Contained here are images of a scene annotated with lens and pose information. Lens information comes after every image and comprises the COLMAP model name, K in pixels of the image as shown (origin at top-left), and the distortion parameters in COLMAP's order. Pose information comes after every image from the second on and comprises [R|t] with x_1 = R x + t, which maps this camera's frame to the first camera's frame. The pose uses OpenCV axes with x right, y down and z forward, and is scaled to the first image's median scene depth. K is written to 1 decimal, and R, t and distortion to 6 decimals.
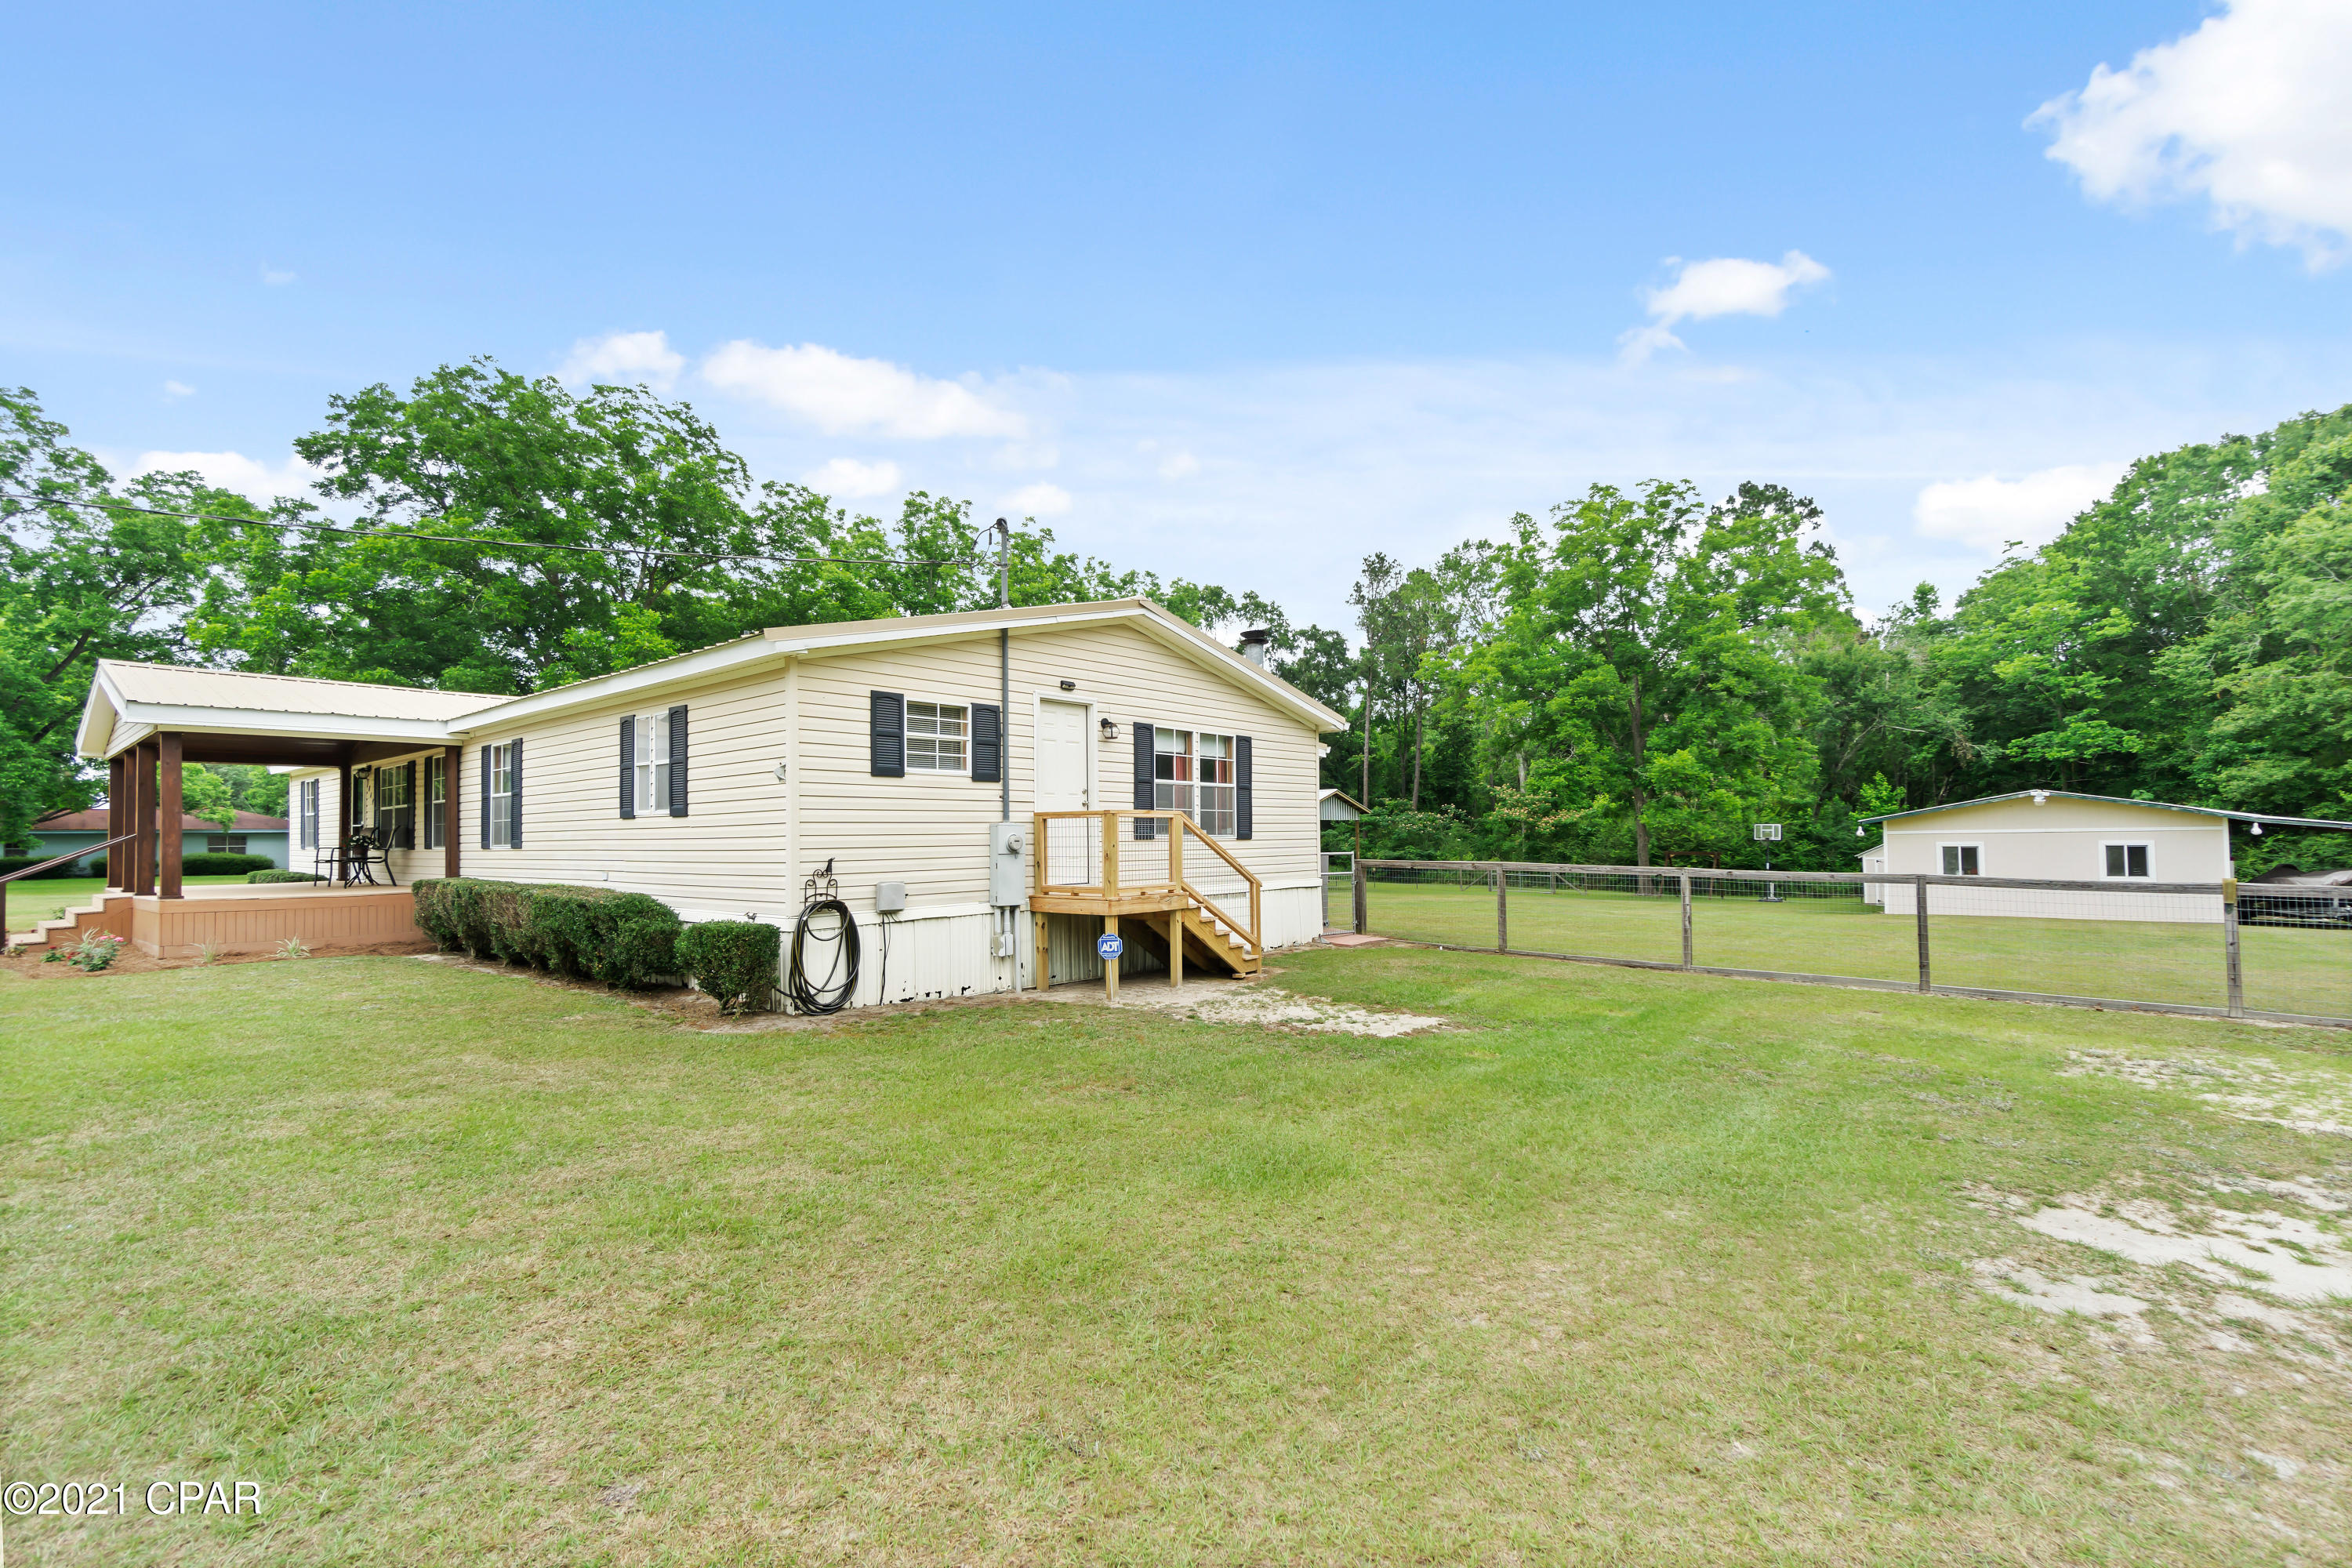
lens RADIAL K [[985.9, 0, 1171.6], [0, 985.9, 829.8], [0, 0, 1]] dist [0.000966, 0.000165]
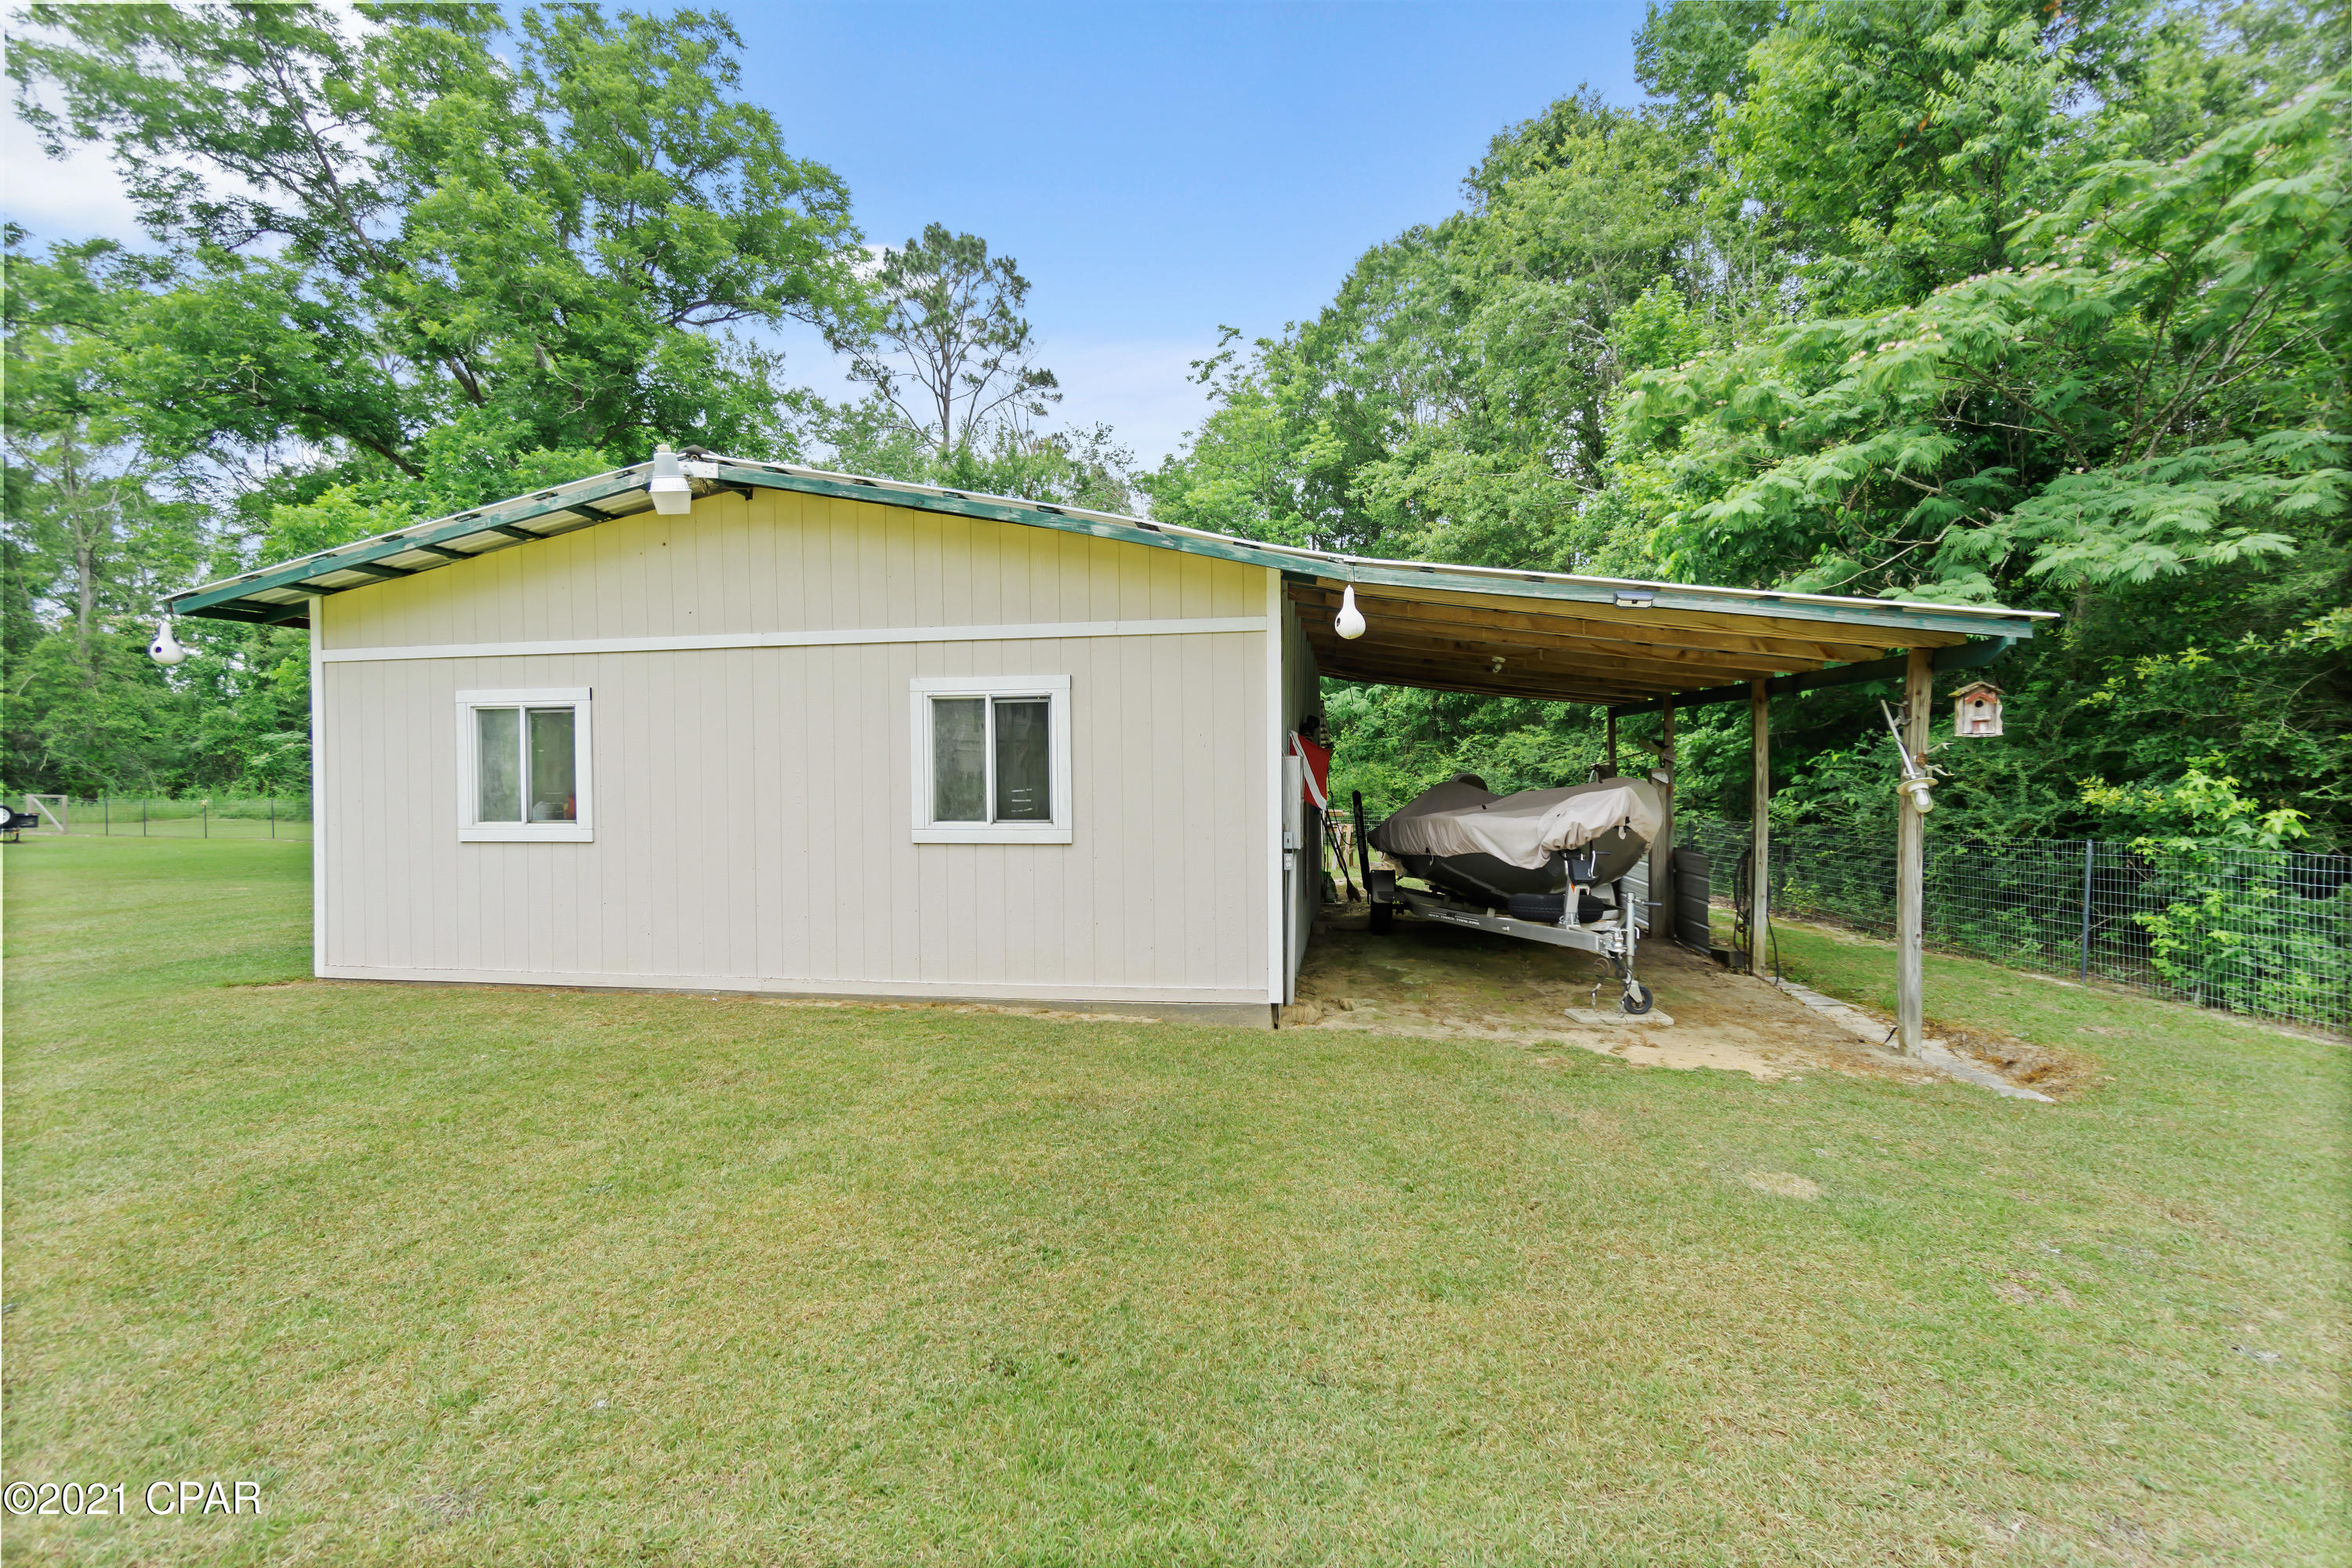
lens RADIAL K [[1014.5, 0, 1176.0], [0, 1014.5, 784.0], [0, 0, 1]] dist [0.000296, 0.000009]
pose [[0.860817, -0.003374, 0.508903, 0.812183], [-0.004285, 0.999895, 0.013878, 0.032346], [-0.508896, -0.014128, 0.860712, 0.700826]]
